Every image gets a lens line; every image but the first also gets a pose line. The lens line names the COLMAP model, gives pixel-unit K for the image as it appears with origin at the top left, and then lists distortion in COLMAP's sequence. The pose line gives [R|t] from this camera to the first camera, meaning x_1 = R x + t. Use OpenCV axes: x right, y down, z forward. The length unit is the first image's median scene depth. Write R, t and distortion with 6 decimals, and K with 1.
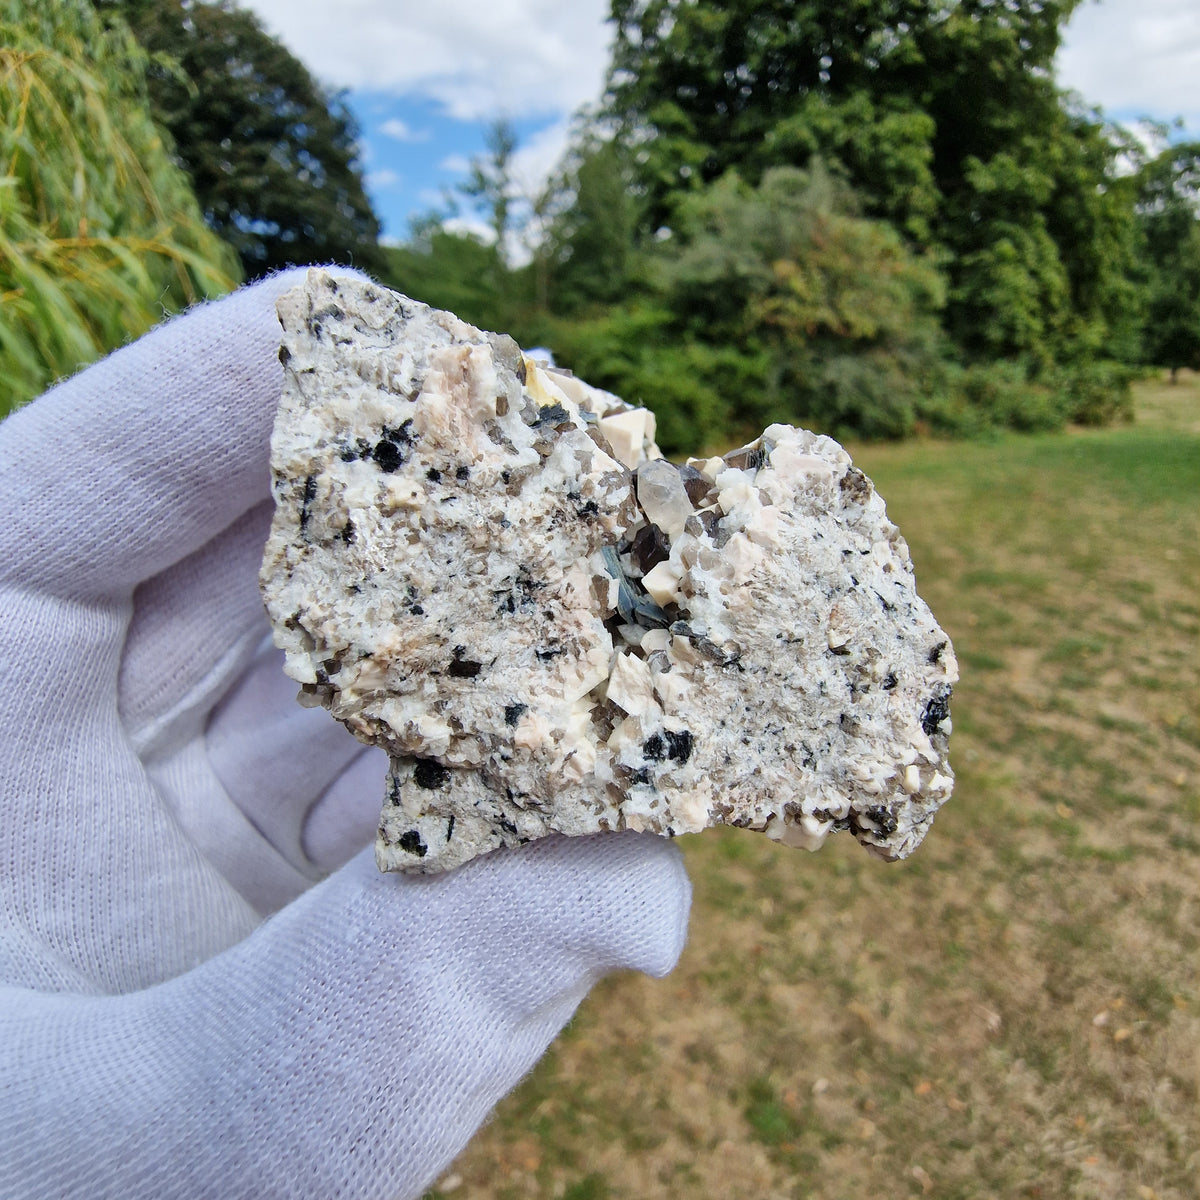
lens RADIAL K [[682.6, 0, 600.4], [0, 682.6, 605.7], [0, 0, 1]] dist [0.001063, -0.001409]
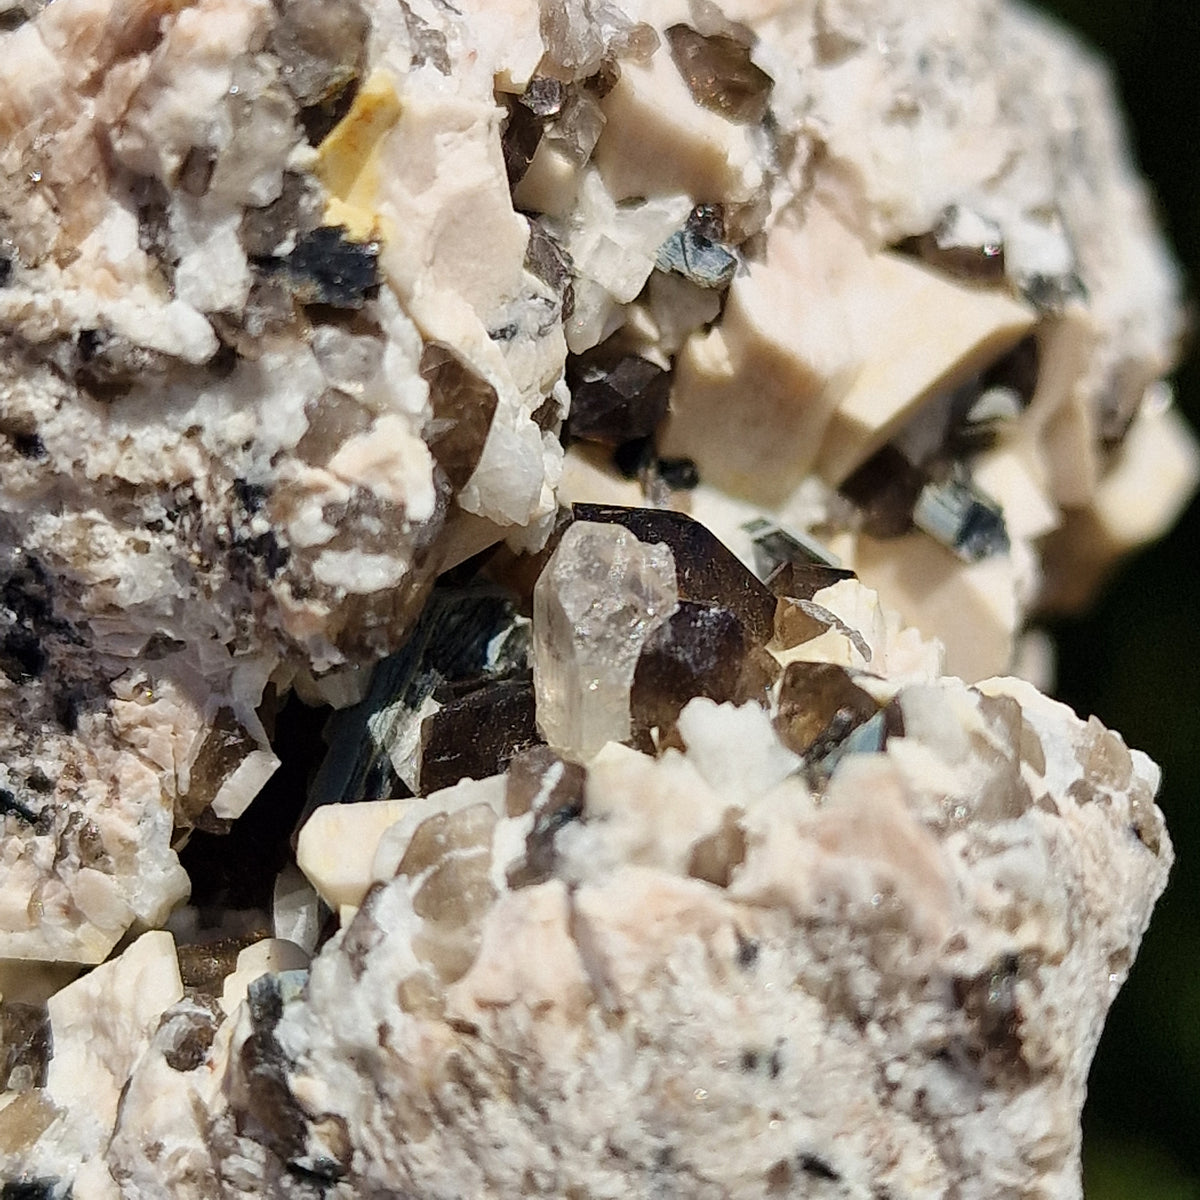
lens RADIAL K [[3433.1, 0, 598.5], [0, 3433.1, 574.5], [0, 0, 1]] dist [0.142695, -0.316042]
pose [[0.710763, 0.617494, -0.336923, 0.675649], [-0.567679, 0.786367, 0.243653, -0.634584], [0.415399, 0.018084, 0.909459, -0.474314]]
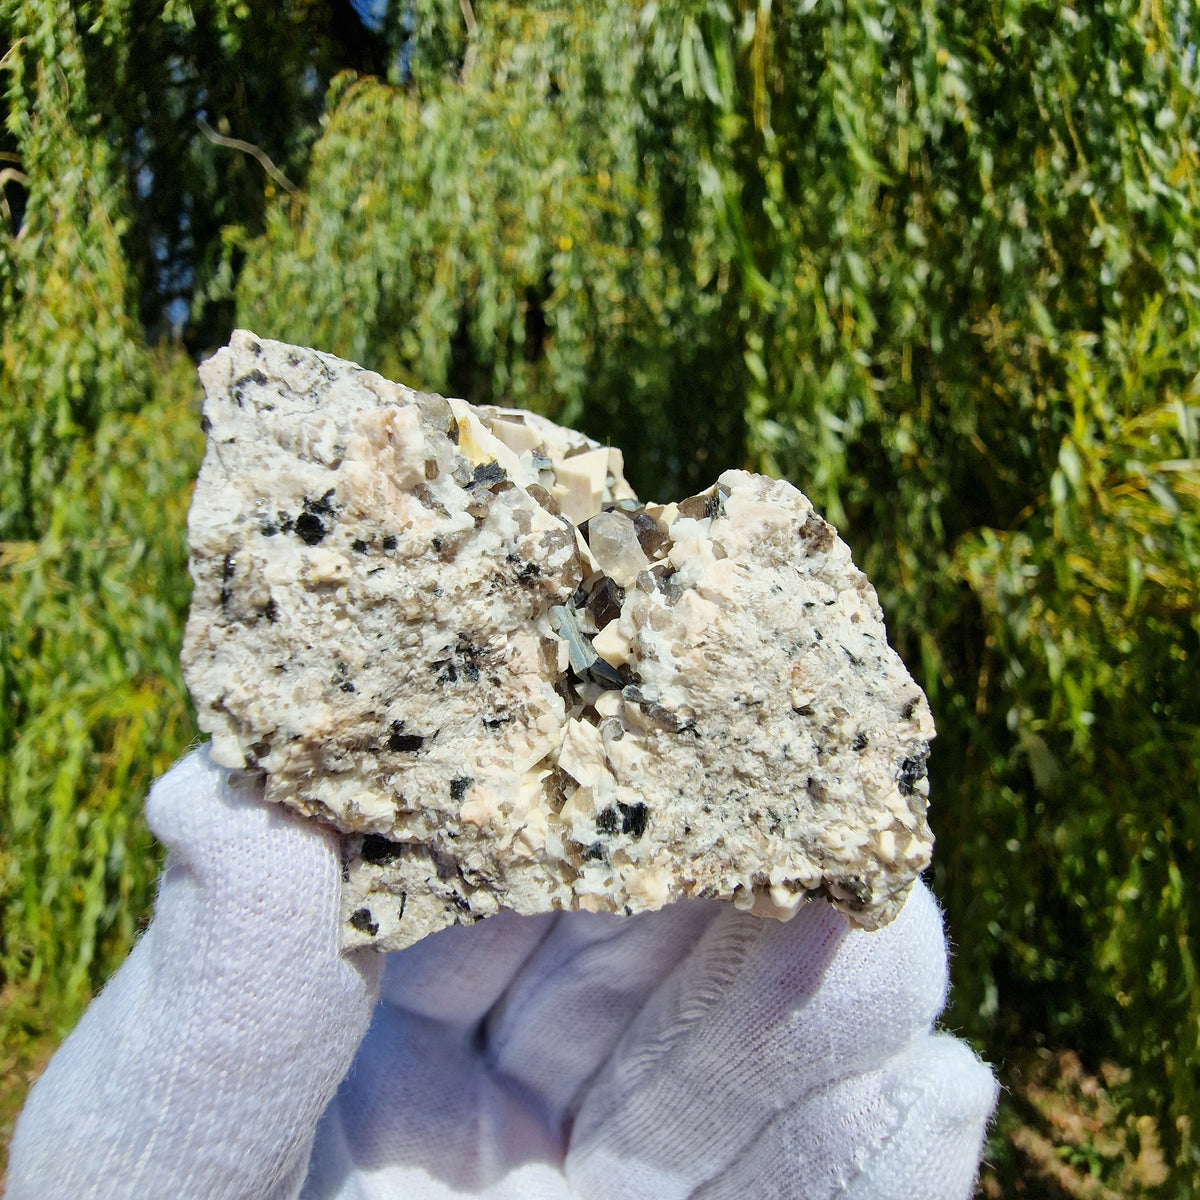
lens RADIAL K [[679.5, 0, 599.4], [0, 679.5, 607.2], [0, 0, 1]] dist [0.002311, -0.000993]
pose [[0.999040, -0.032470, -0.029422, 0.104844], [0.032265, 0.999452, -0.007417, -0.080770], [0.029646, 0.006460, 0.999540, 0.058681]]
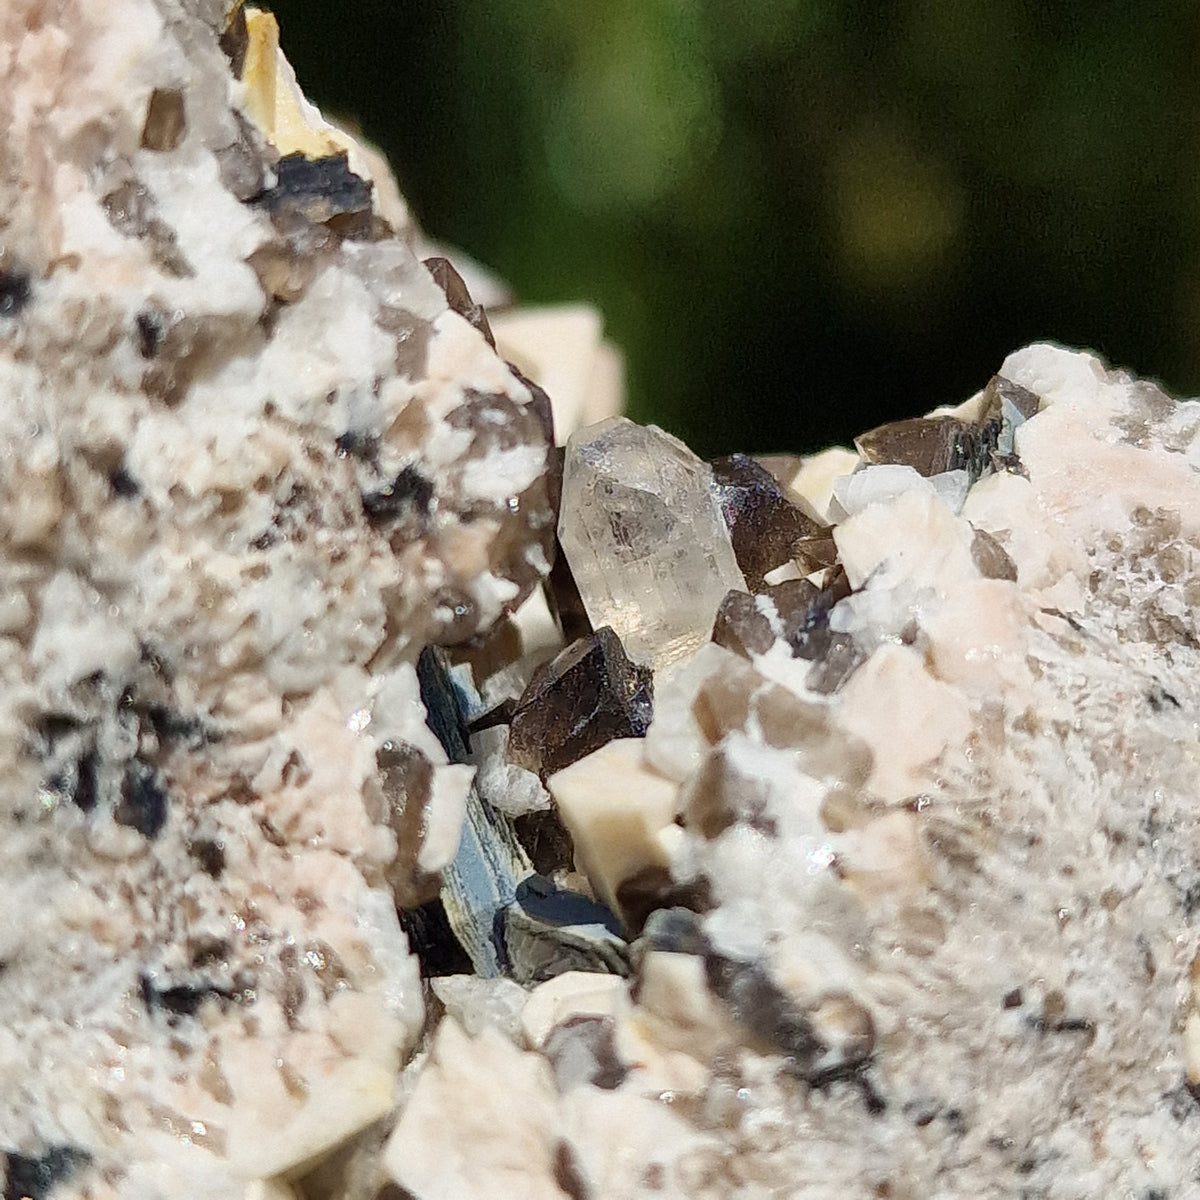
lens RADIAL K [[3433.1, 0, 598.5], [0, 3433.1, 574.5], [0, 0, 1]] dist [0.142695, -0.316042]
pose [[0.987645, 0.128515, 0.089676, -0.061131], [-0.094532, 0.944988, -0.313148, 0.342892], [-0.124987, 0.300801, 0.945461, -0.395056]]
